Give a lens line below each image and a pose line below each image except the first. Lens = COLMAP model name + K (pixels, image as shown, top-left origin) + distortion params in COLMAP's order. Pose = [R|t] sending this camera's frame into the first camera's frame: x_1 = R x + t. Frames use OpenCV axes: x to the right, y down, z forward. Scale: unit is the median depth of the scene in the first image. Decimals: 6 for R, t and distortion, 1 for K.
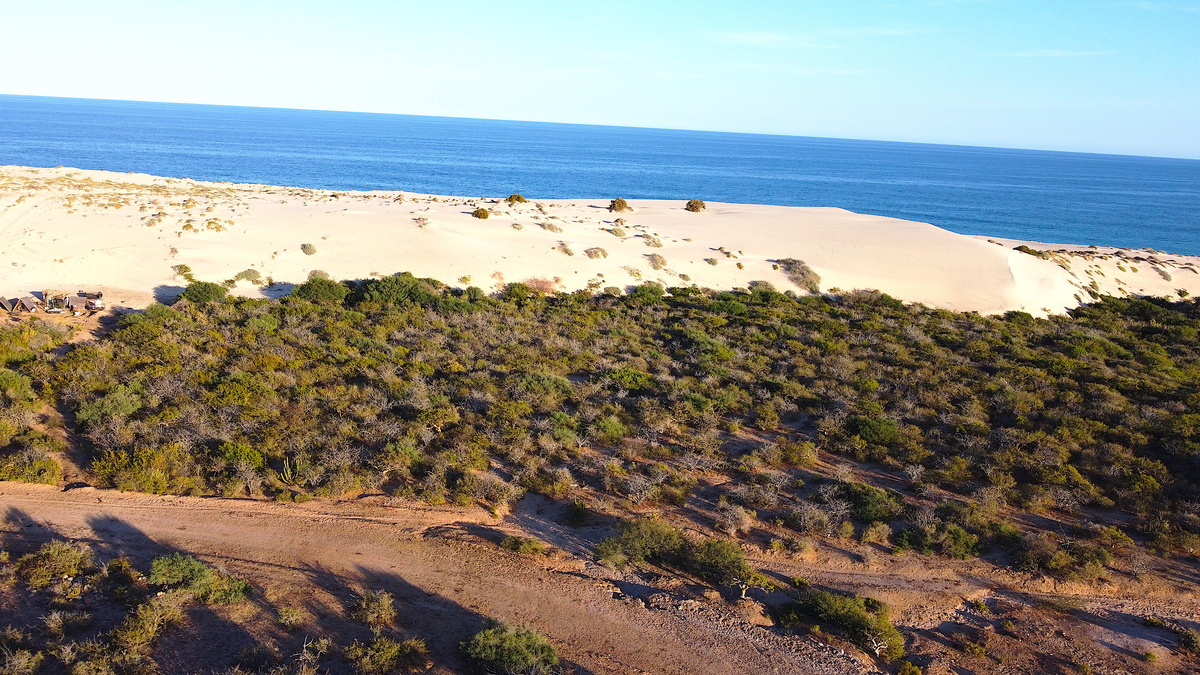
lens RADIAL K [[916.7, 0, 598.5], [0, 916.7, 339.7], [0, 0, 1]] dist [-0.009042, -0.002088]
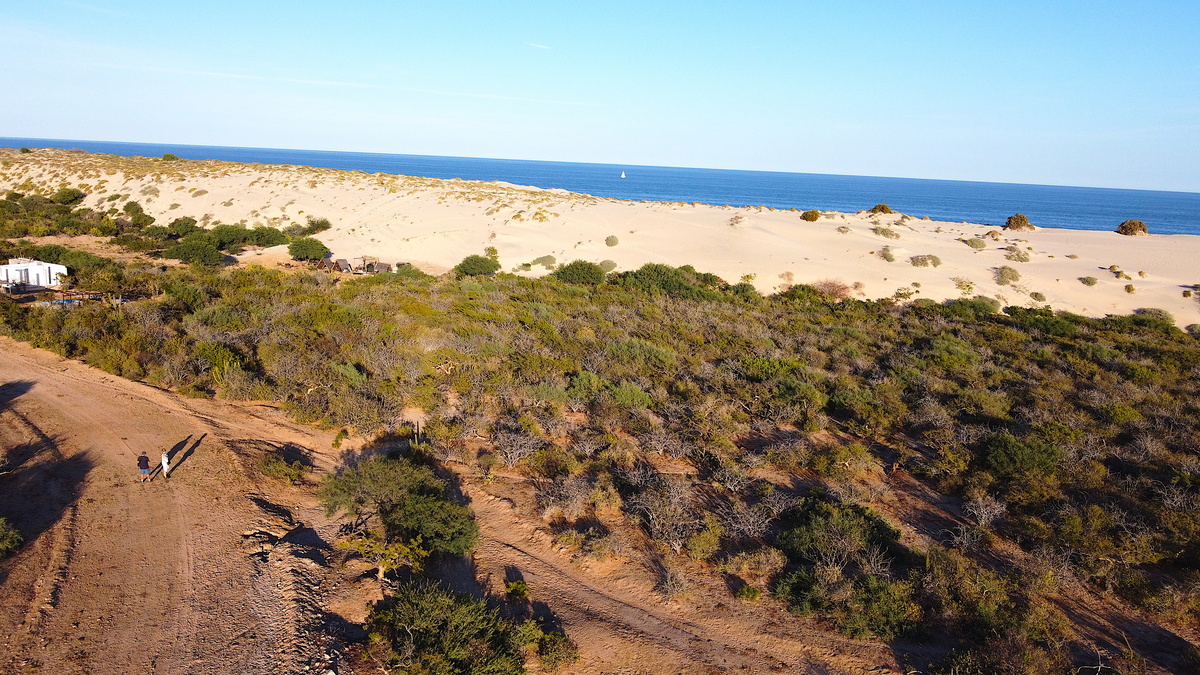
lens RADIAL K [[916.7, 0, 598.5], [0, 916.7, 339.7], [0, 0, 1]] dist [-0.009042, -0.002088]
pose [[0.843362, 0.088797, -0.529958, 0.258887], [-0.125241, 0.991572, -0.033162, 0.051686], [0.522546, 0.094340, 0.847375, 0.225233]]
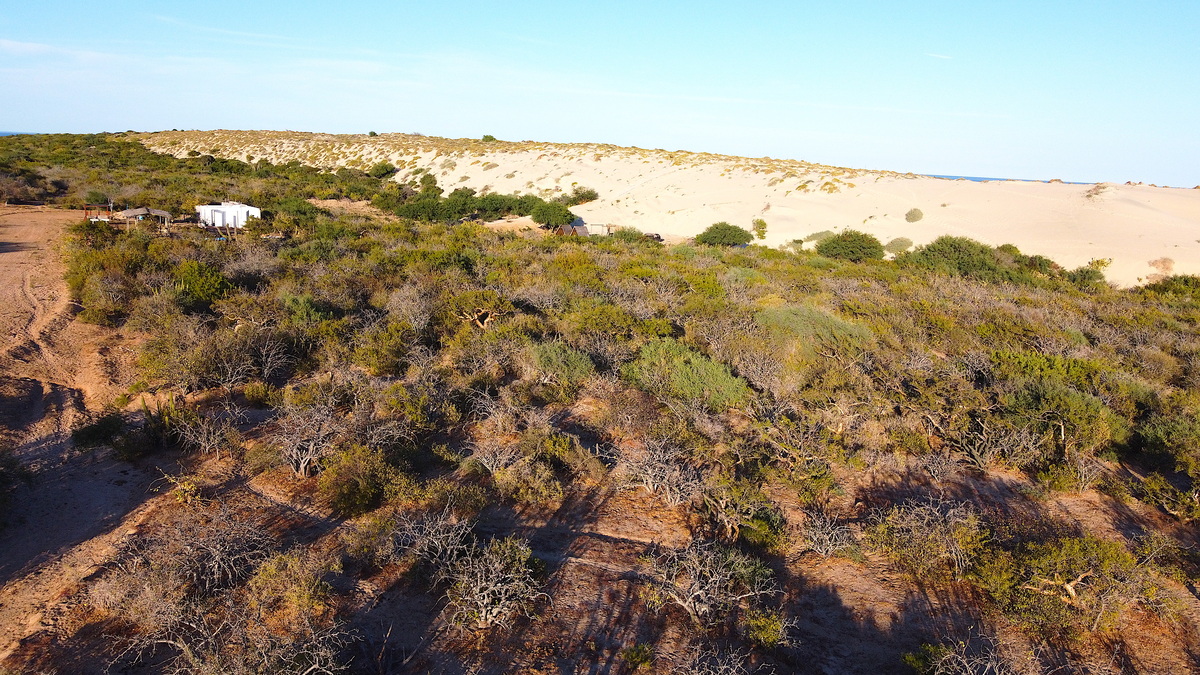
lens RADIAL K [[916.7, 0, 598.5], [0, 916.7, 339.7], [0, 0, 1]] dist [-0.009042, -0.002088]
pose [[0.567182, 0.135763, -0.812326, 0.212651], [-0.207035, 0.978151, 0.018922, 0.053125], [0.797146, 0.157448, 0.582897, 0.477431]]
